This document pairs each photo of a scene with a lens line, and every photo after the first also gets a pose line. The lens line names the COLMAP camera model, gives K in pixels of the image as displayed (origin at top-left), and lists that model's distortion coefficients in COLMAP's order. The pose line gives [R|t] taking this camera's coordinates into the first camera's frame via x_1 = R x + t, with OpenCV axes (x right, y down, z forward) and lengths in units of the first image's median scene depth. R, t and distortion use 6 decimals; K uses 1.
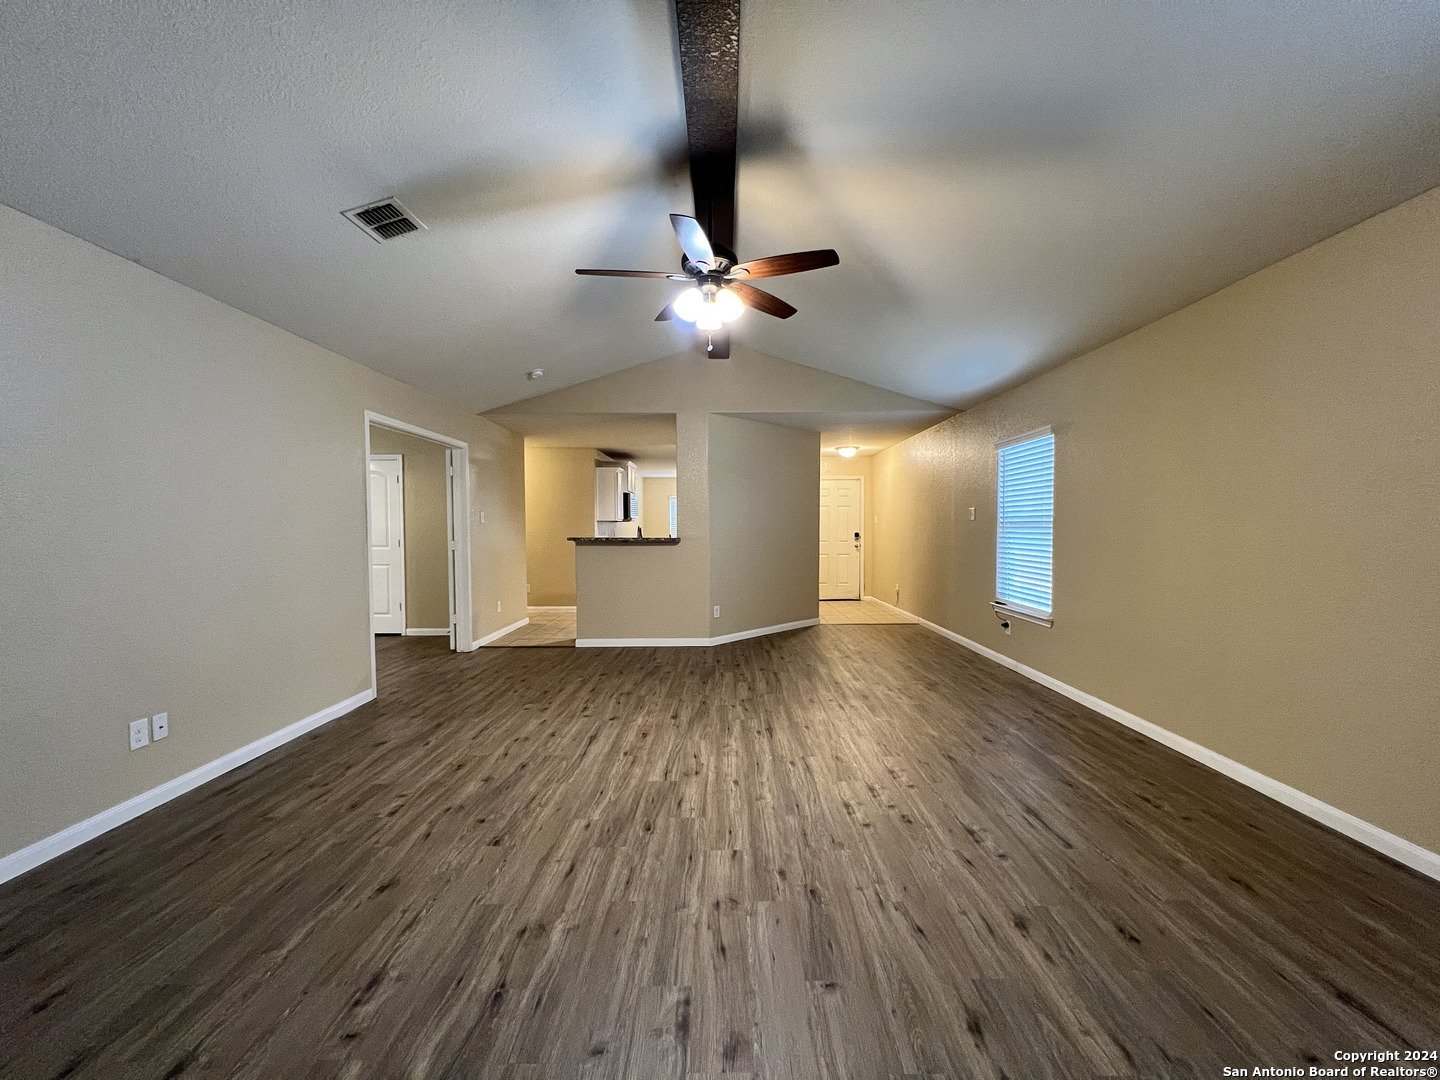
lens RADIAL K [[574.7, 0, 720.0], [0, 574.7, 540.0], [0, 0, 1]] dist [0.001638, 0.000191]
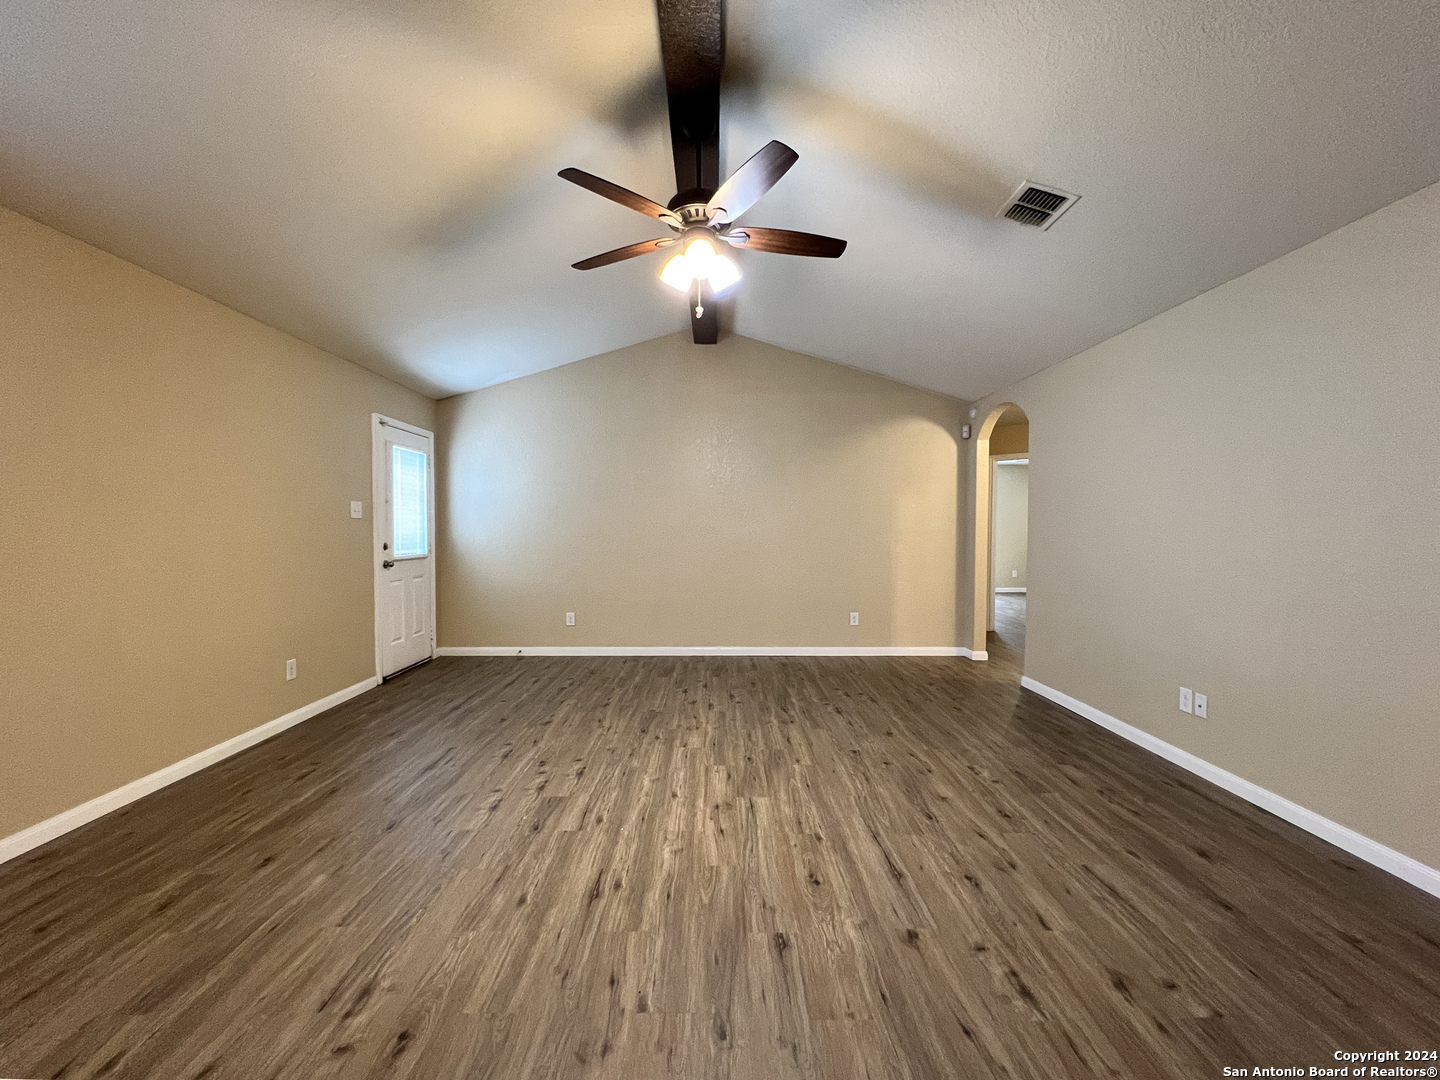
lens RADIAL K [[574.7, 0, 720.0], [0, 574.7, 540.0], [0, 0, 1]] dist [0.001638, 0.000191]
pose [[-0.999817, 0.004017, -0.018726, -0.030673], [0.003137, 0.998899, 0.046817, -0.042842], [0.018893, 0.046750, -0.998728, 1.893974]]
